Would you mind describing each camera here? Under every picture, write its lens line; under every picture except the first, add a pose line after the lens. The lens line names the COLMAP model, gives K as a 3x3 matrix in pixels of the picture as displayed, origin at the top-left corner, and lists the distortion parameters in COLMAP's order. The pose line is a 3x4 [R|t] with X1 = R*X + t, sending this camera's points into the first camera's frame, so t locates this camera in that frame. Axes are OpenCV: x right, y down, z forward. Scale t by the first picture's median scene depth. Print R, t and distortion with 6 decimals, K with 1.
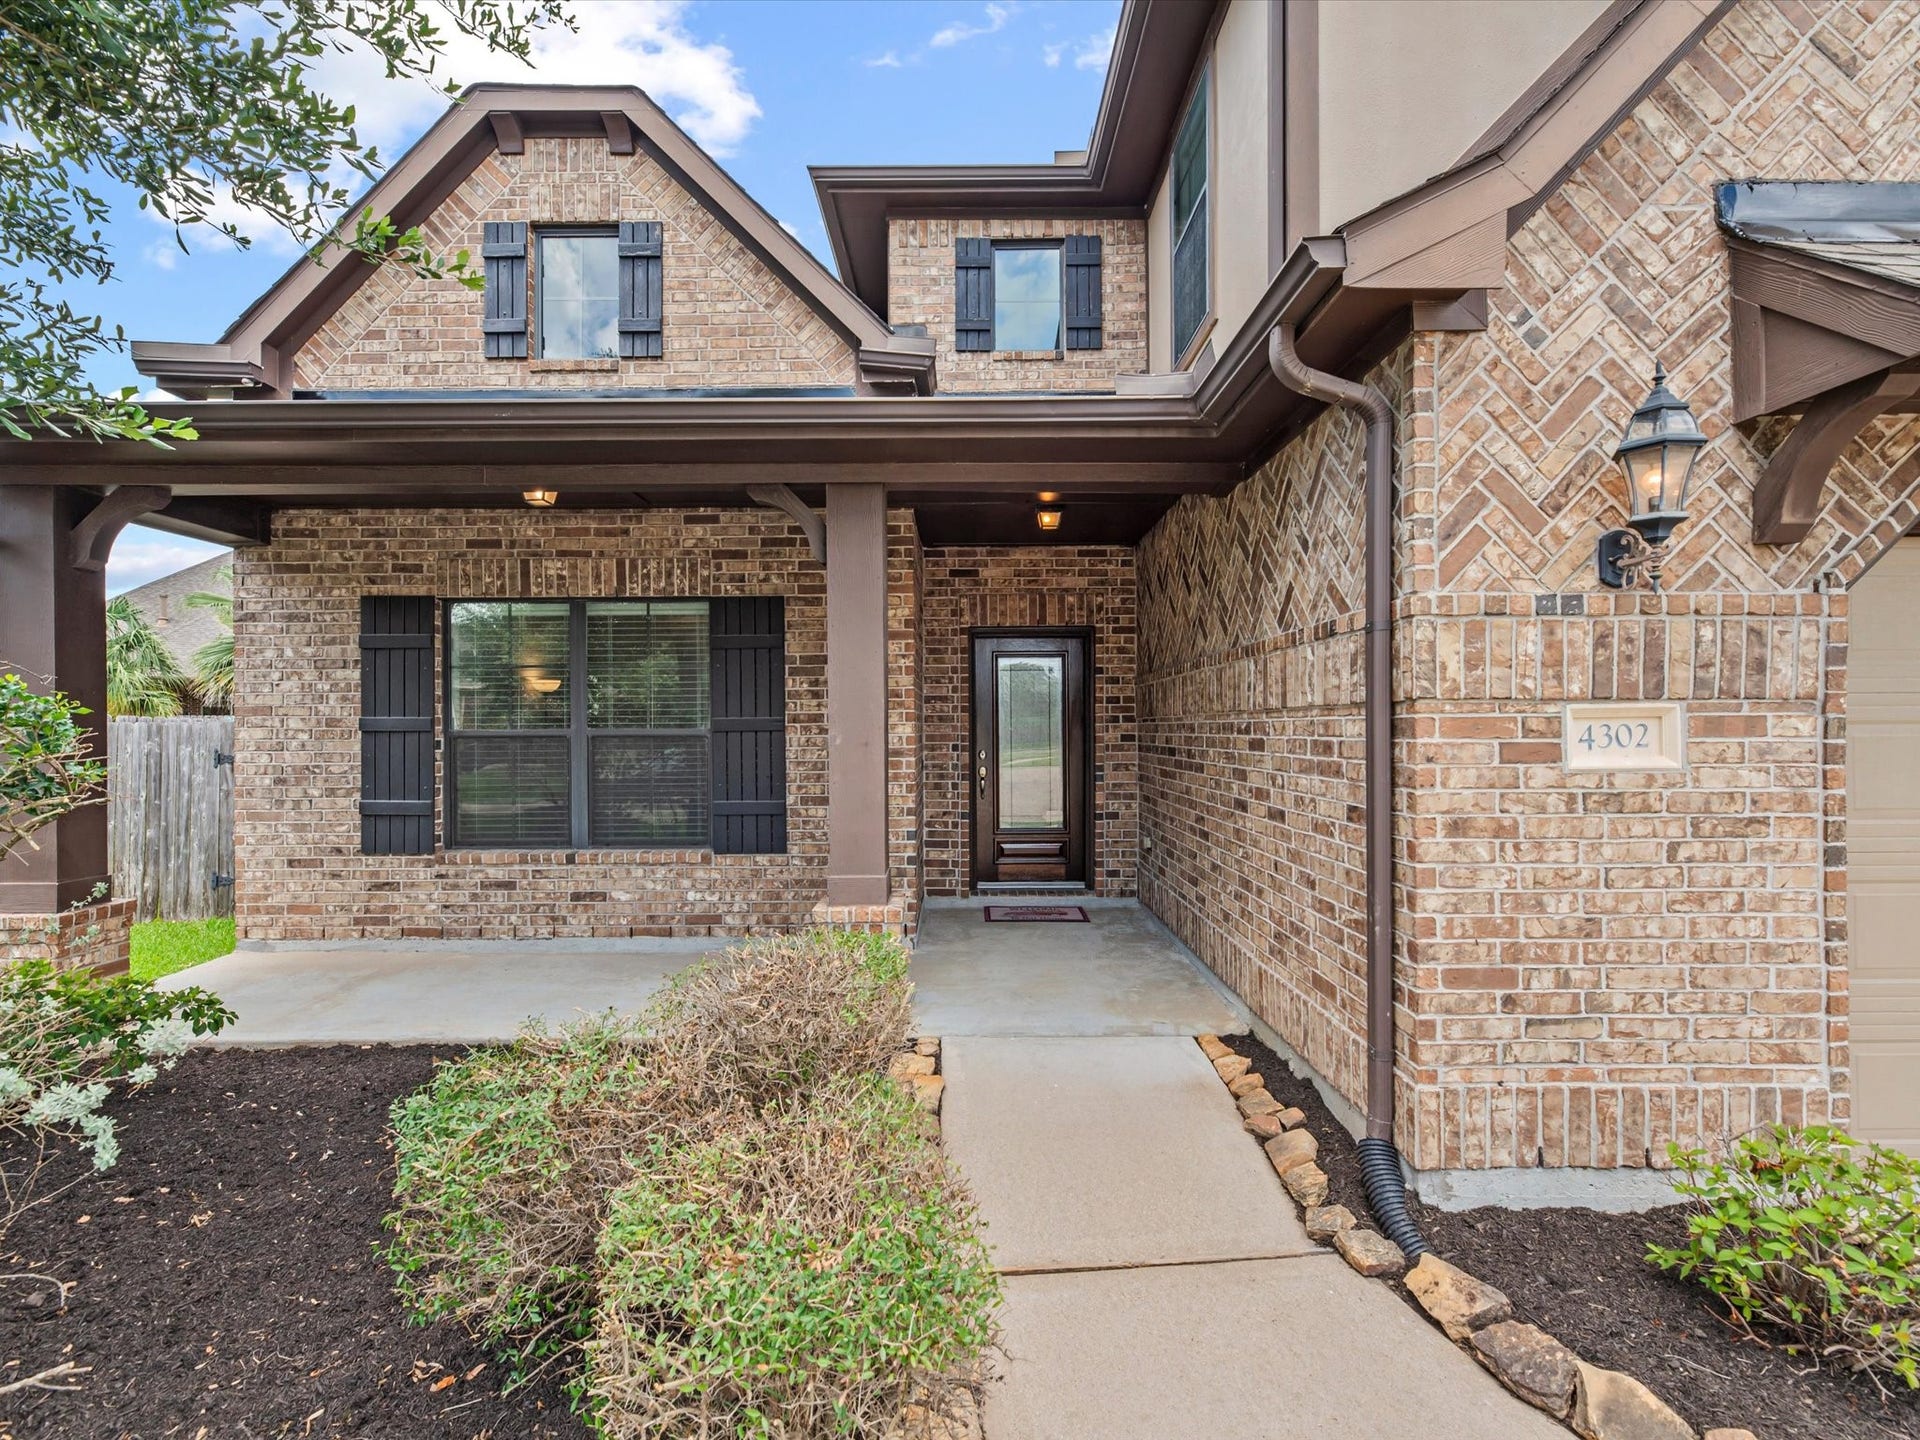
lens RADIAL K [[871.6, 0, 956.6], [0, 871.6, 725.7], [0, 0, 1]] dist [0.003541, 0.000446]
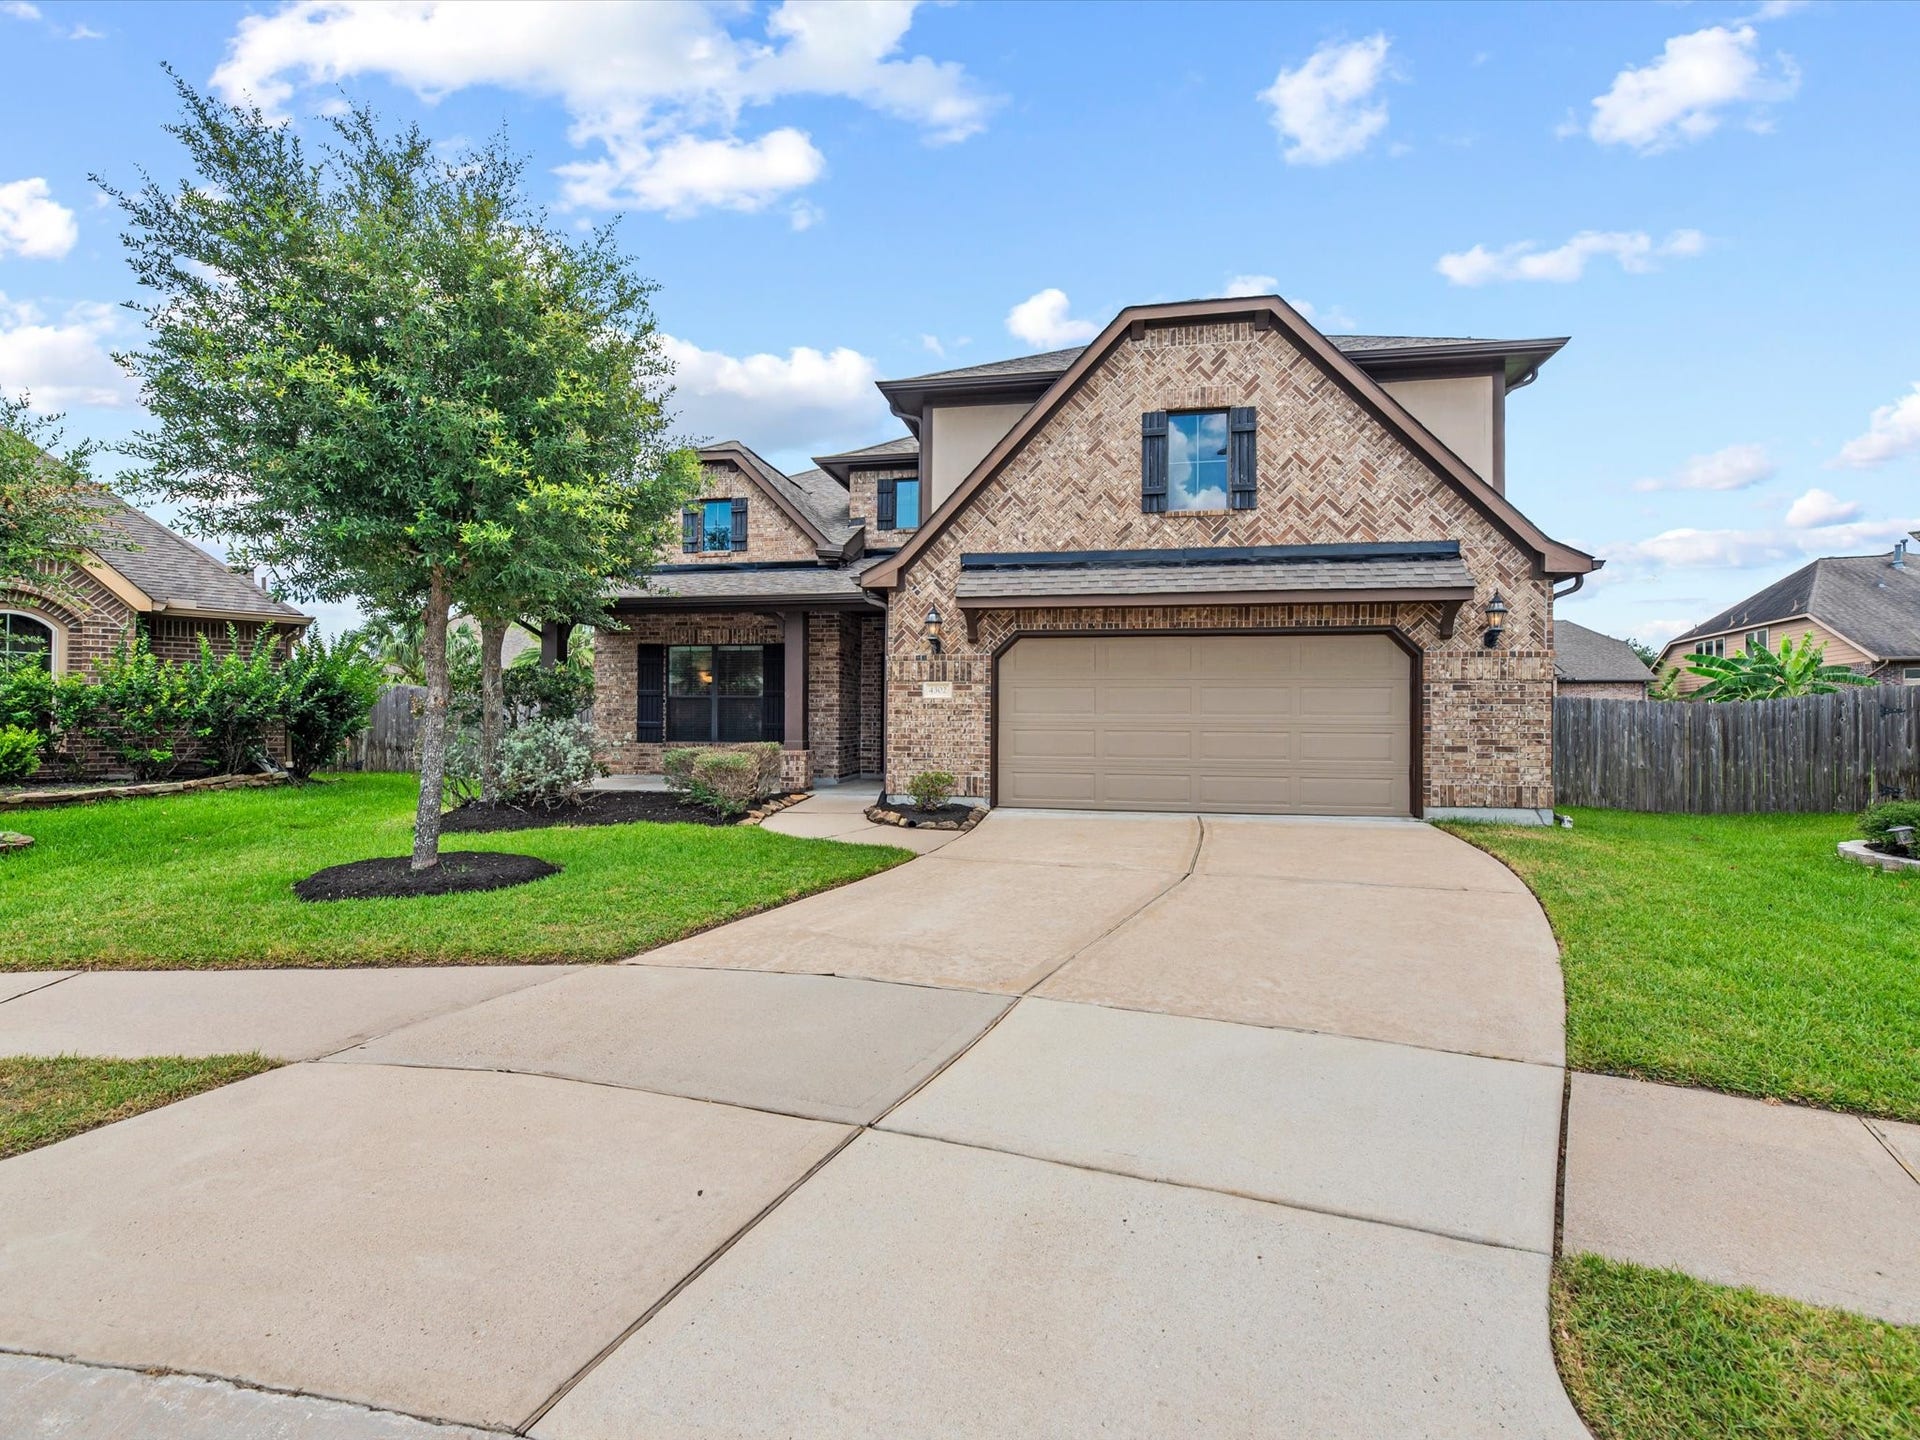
lens RADIAL K [[871.6, 0, 956.6], [0, 871.6, 725.7], [0, 0, 1]] dist [0.003541, 0.000446]
pose [[0.981320, 0.013408, -0.191914, 1.631153], [-0.013430, 0.999909, 0.001186, 0.172638], [0.191913, 0.001414, 0.981411, -2.966024]]
